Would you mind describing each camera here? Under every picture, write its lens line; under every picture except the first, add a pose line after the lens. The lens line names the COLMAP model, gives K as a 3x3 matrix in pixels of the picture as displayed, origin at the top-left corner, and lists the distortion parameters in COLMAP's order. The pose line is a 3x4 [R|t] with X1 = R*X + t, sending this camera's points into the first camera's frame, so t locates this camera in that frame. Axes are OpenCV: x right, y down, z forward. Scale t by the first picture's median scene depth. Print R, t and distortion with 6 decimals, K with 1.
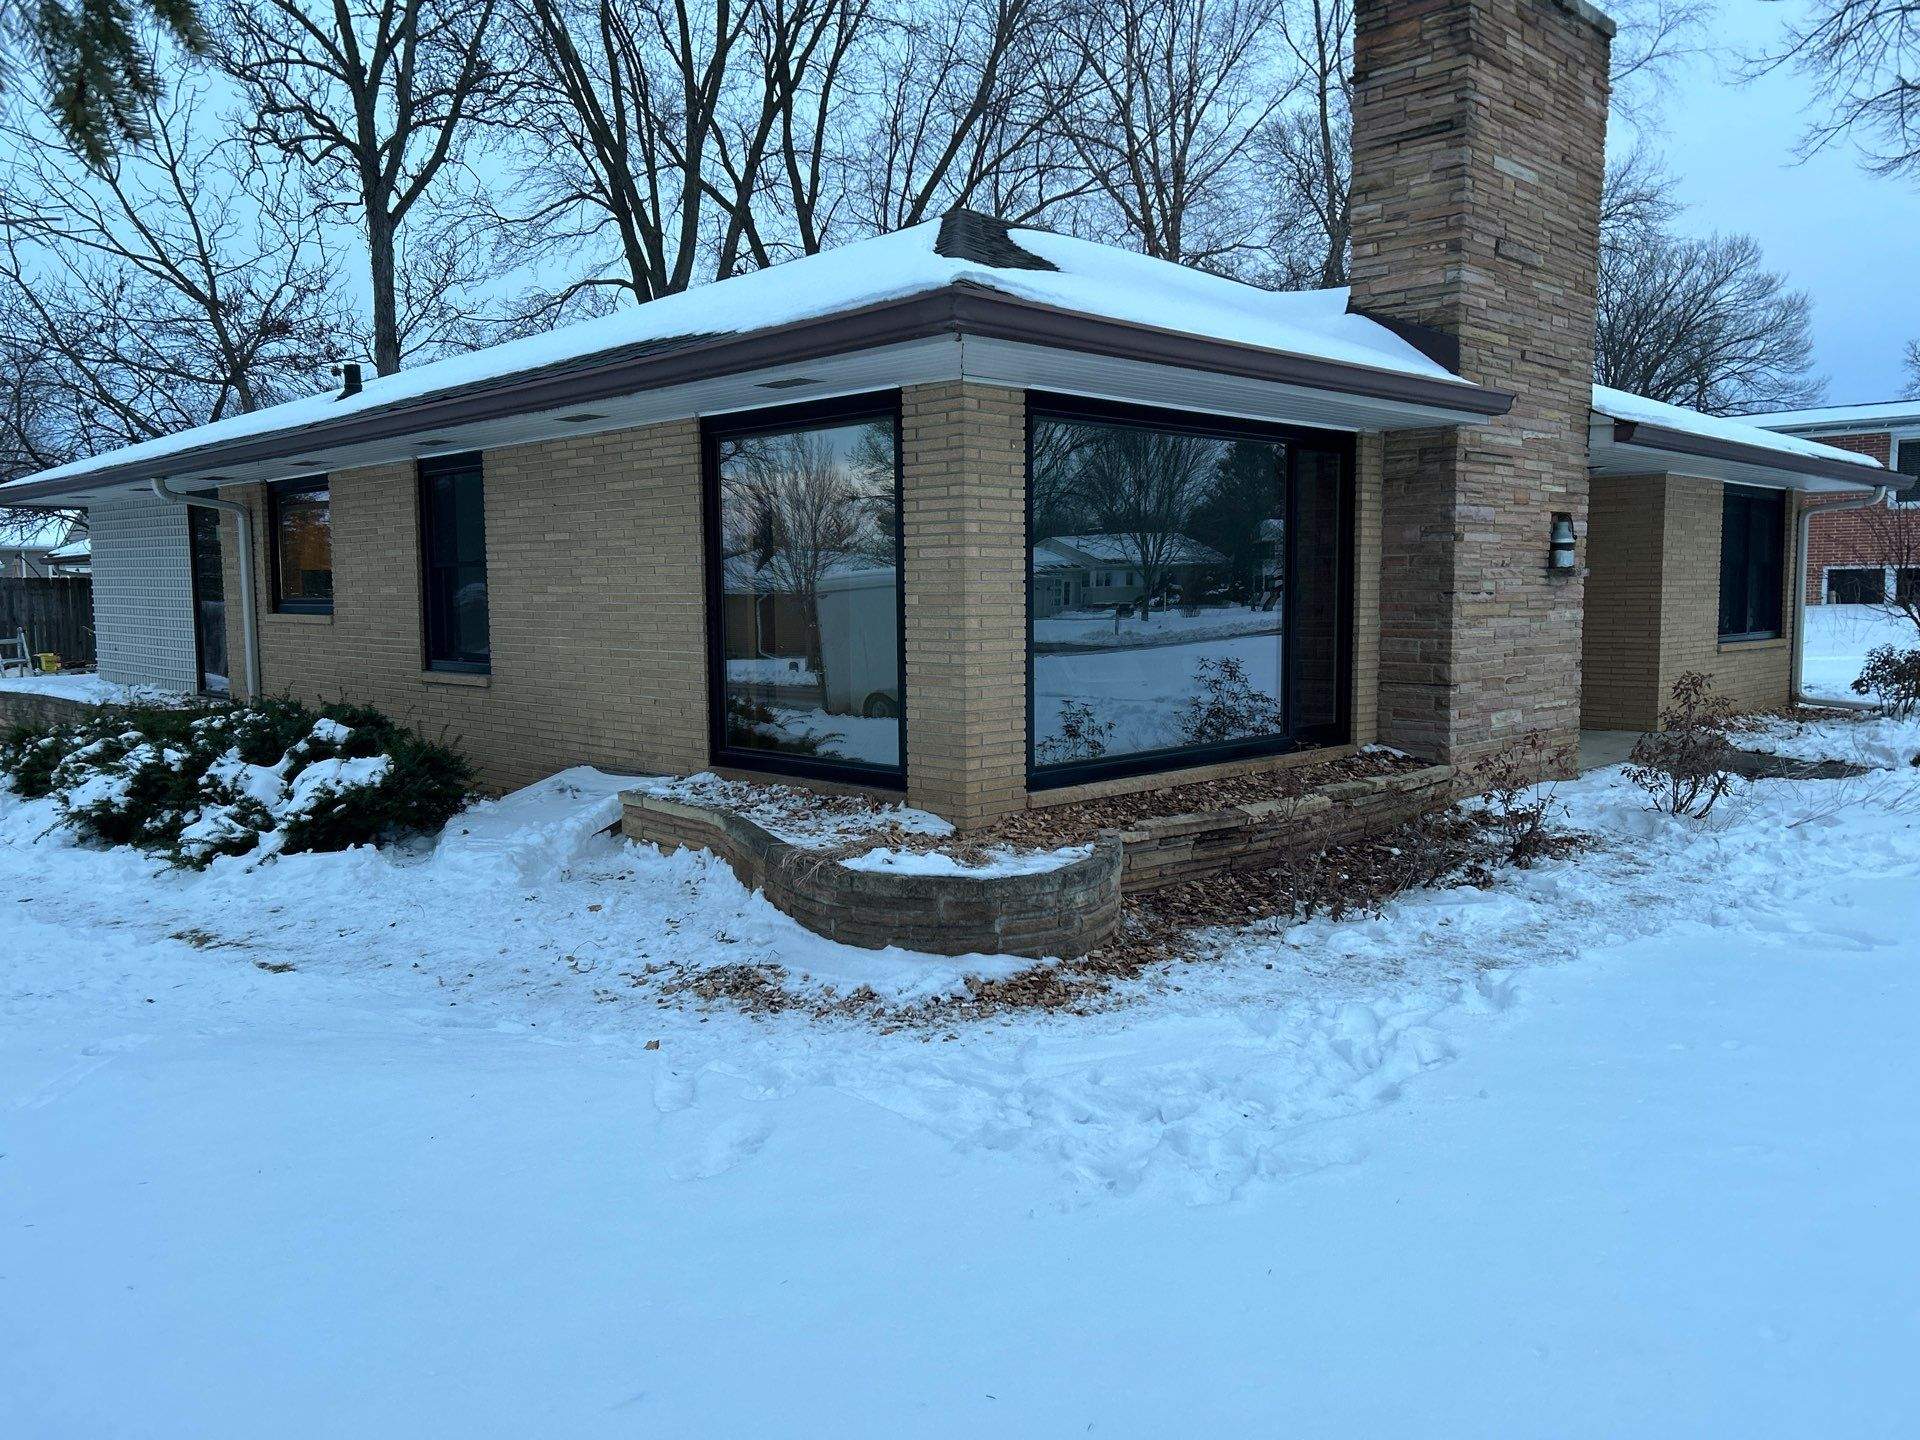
lens RADIAL K [[1437.1, 0, 959.2], [0, 1437.1, 706.5], [0, 0, 1]] dist [0.066468, -0.061306]
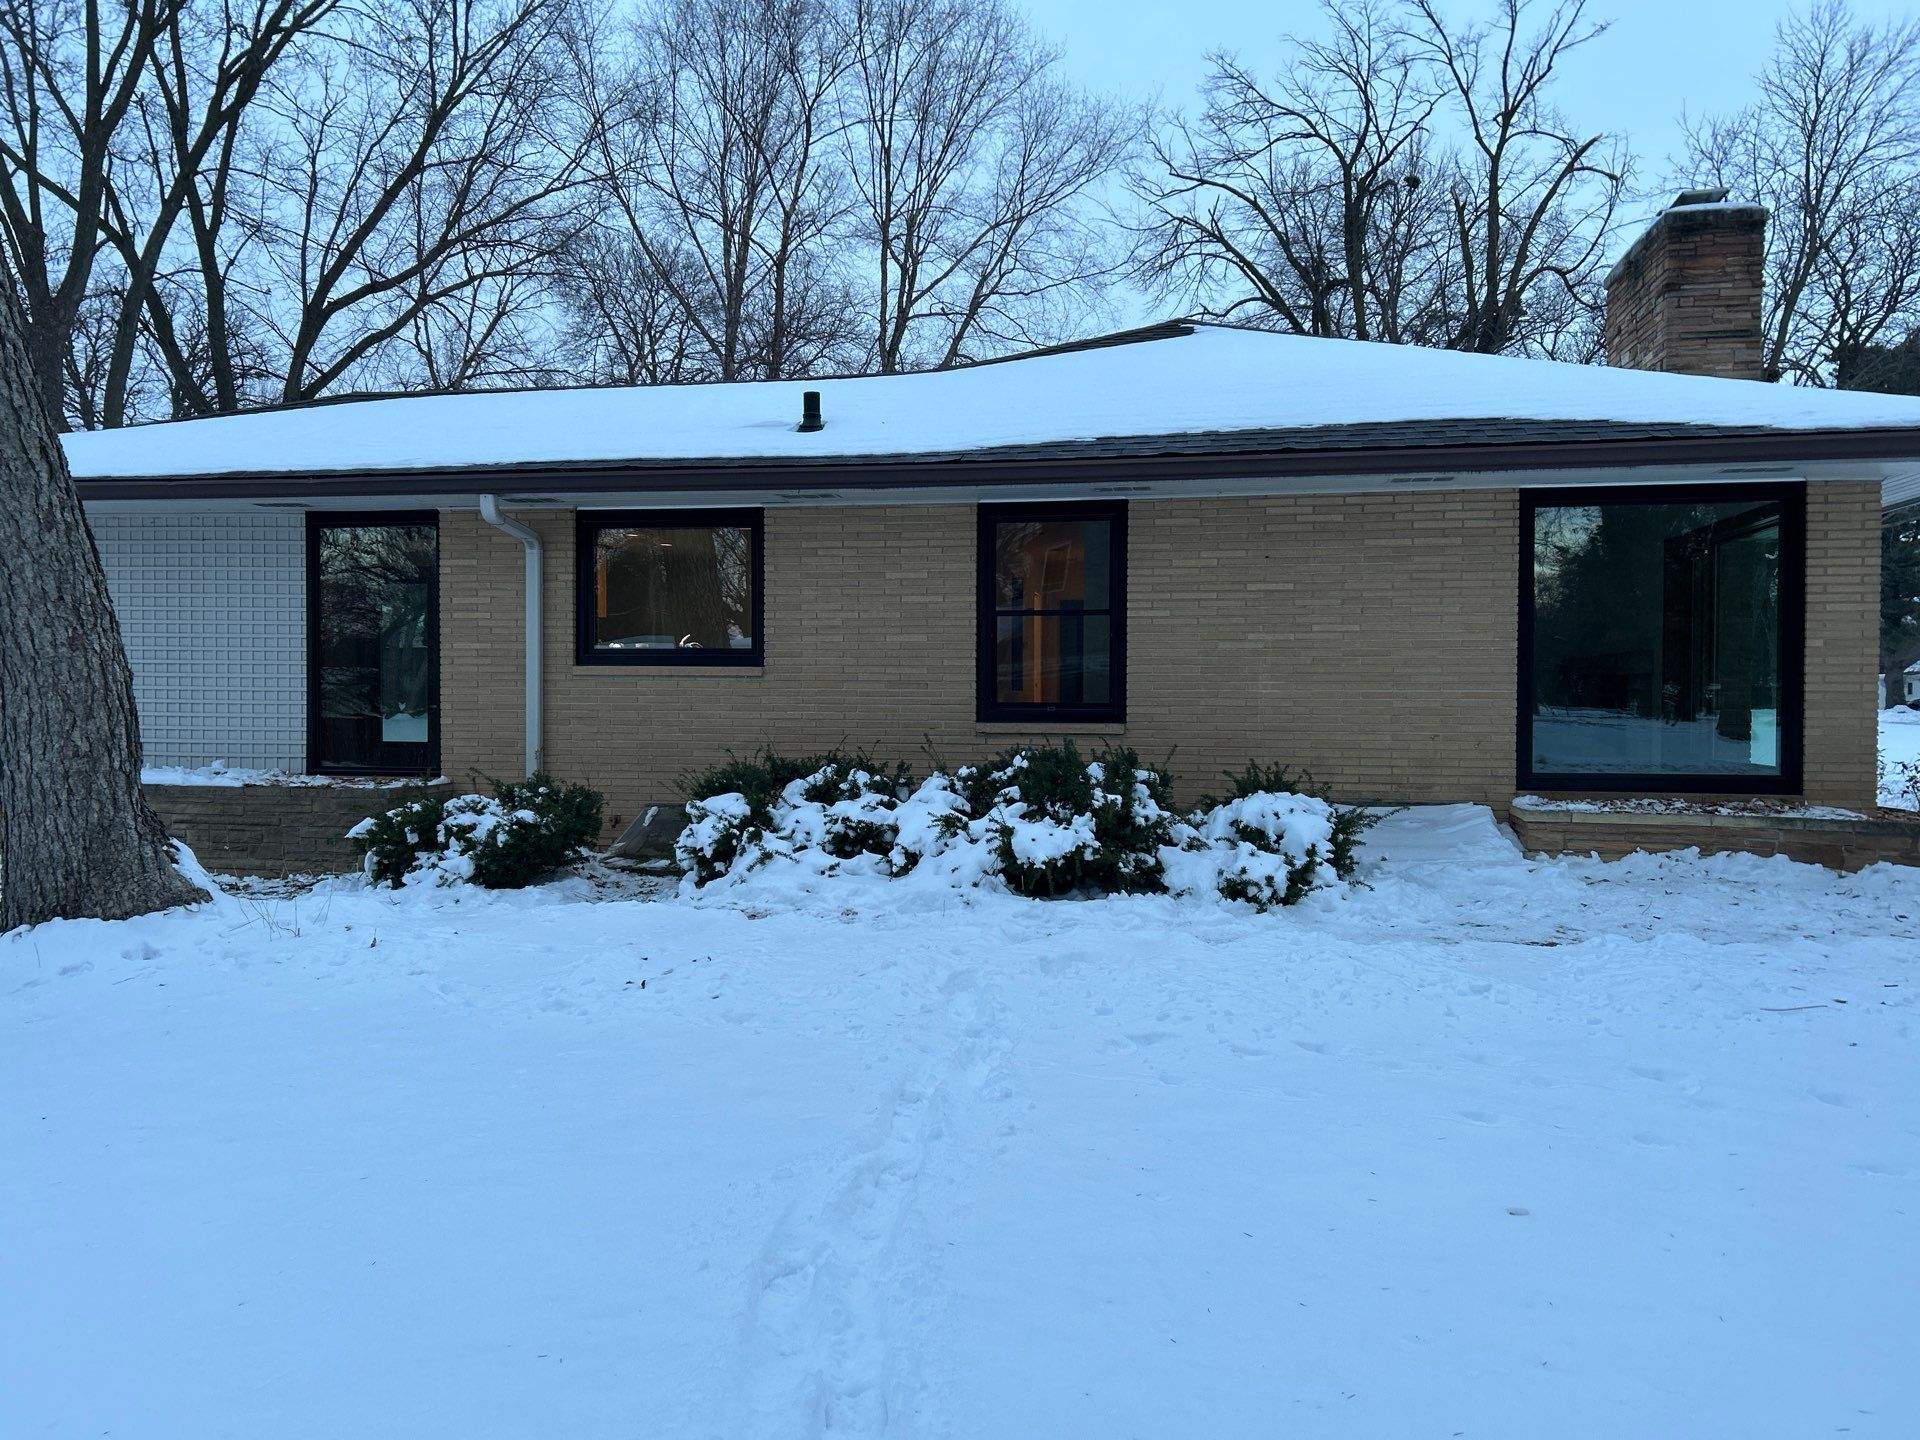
lens RADIAL K [[1437.1, 0, 959.2], [0, 1437.1, 706.5], [0, 0, 1]] dist [0.066468, -0.061306]
pose [[0.824220, 0.004290, 0.566253, -1.063762], [0.037625, 0.997347, -0.062322, 0.026871], [-0.565018, 0.072673, 0.821872, 0.270116]]
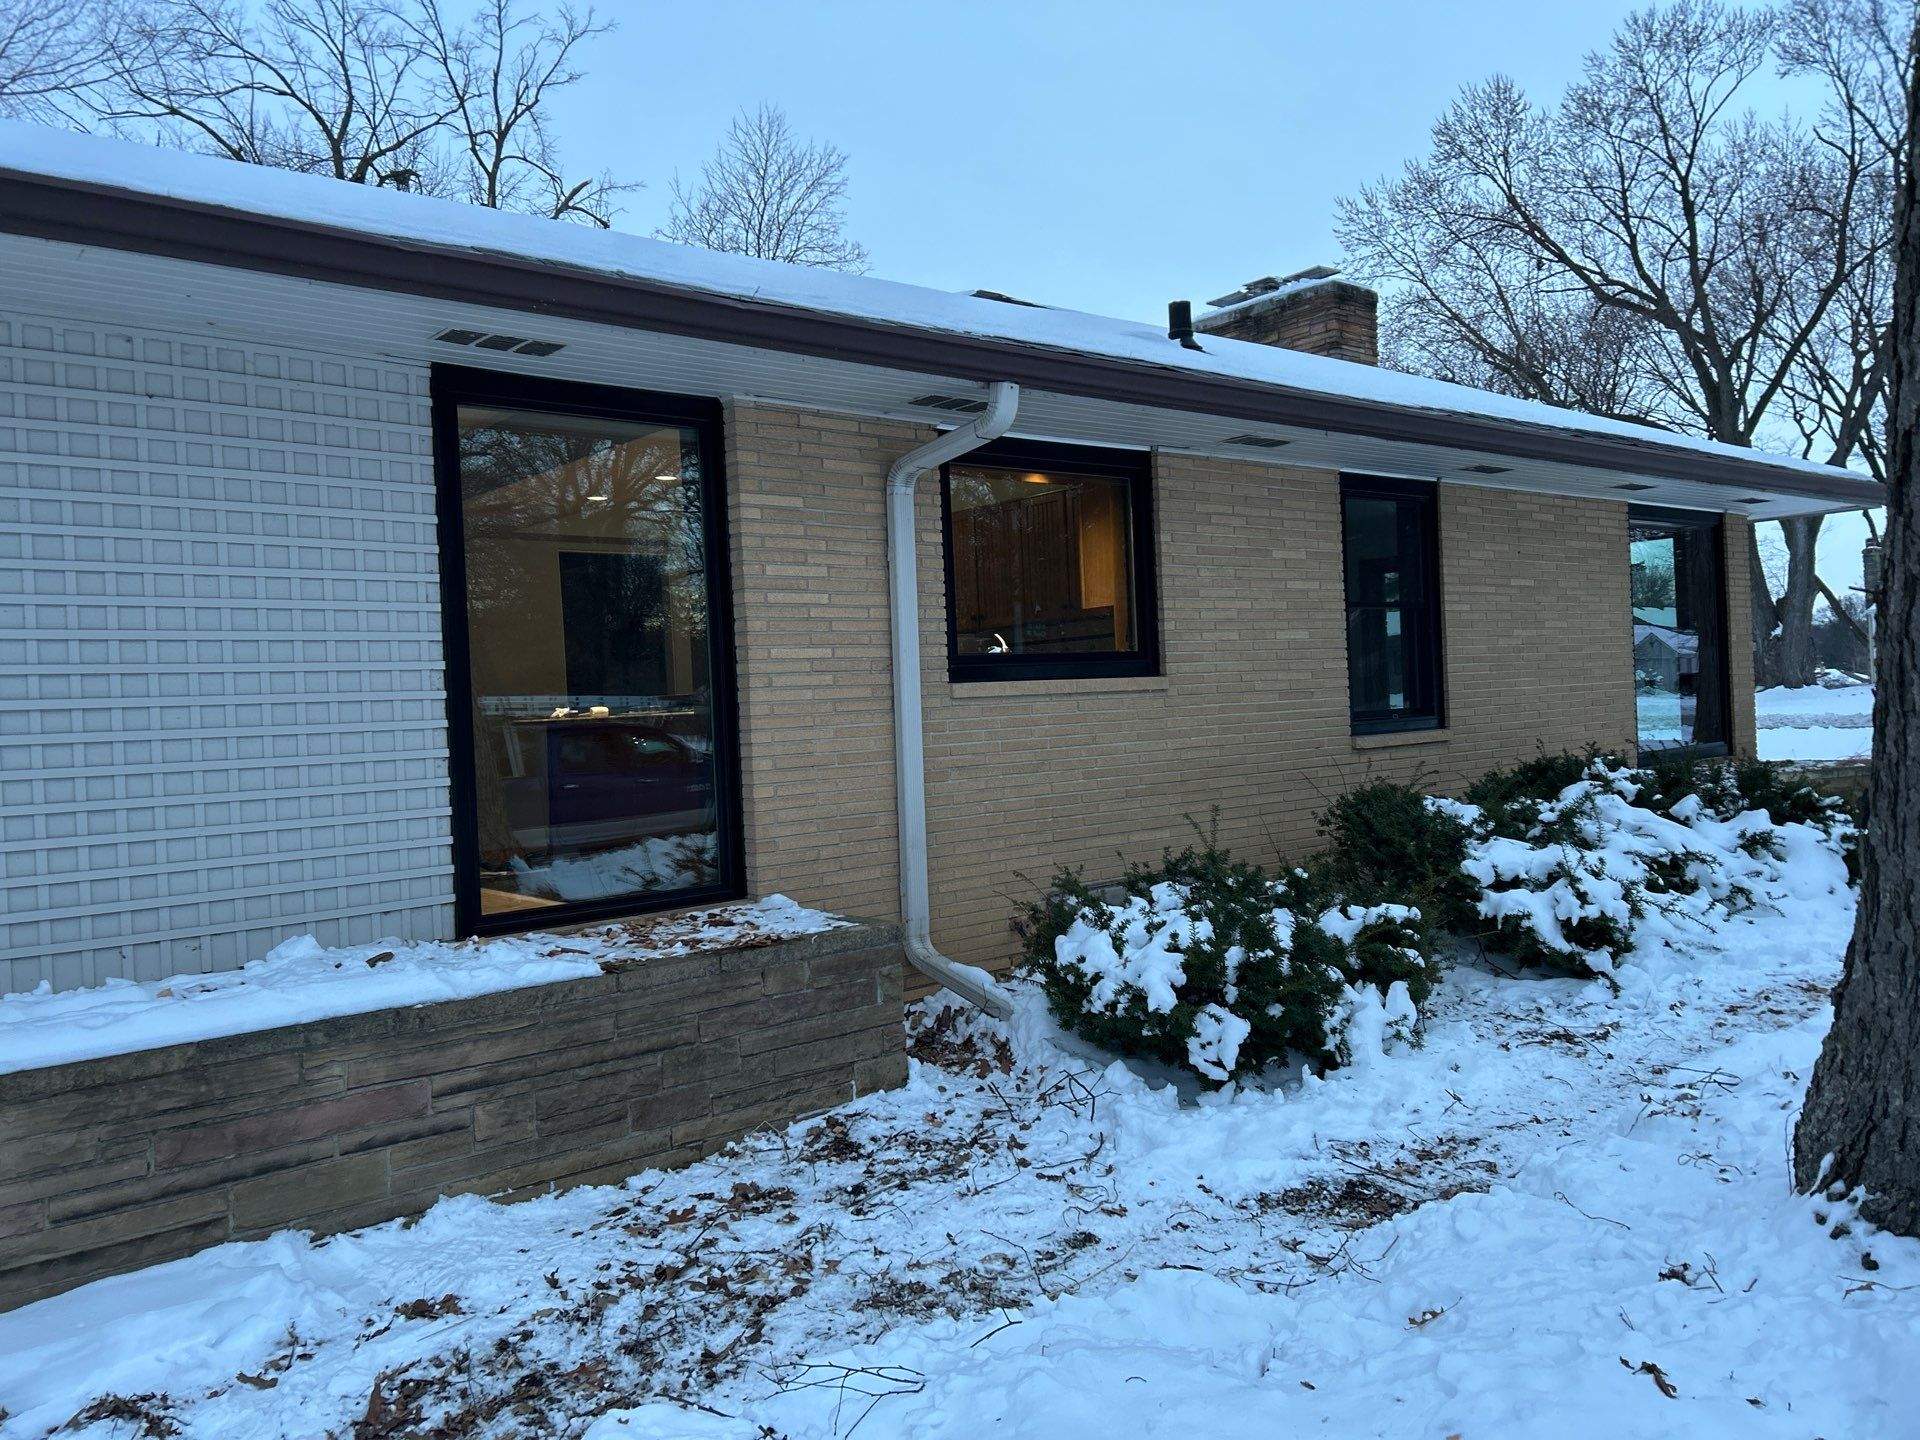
lens RADIAL K [[1436.5, 0, 968.2], [0, 1436.5, 701.6], [0, 0, 1]] dist [0.023628, -0.003146]
pose [[0.077690, 0.002250, 0.996975, -1.358716], [0.130150, 0.991417, -0.012380, -0.070982], [-0.988446, 0.130718, 0.076730, 1.332719]]
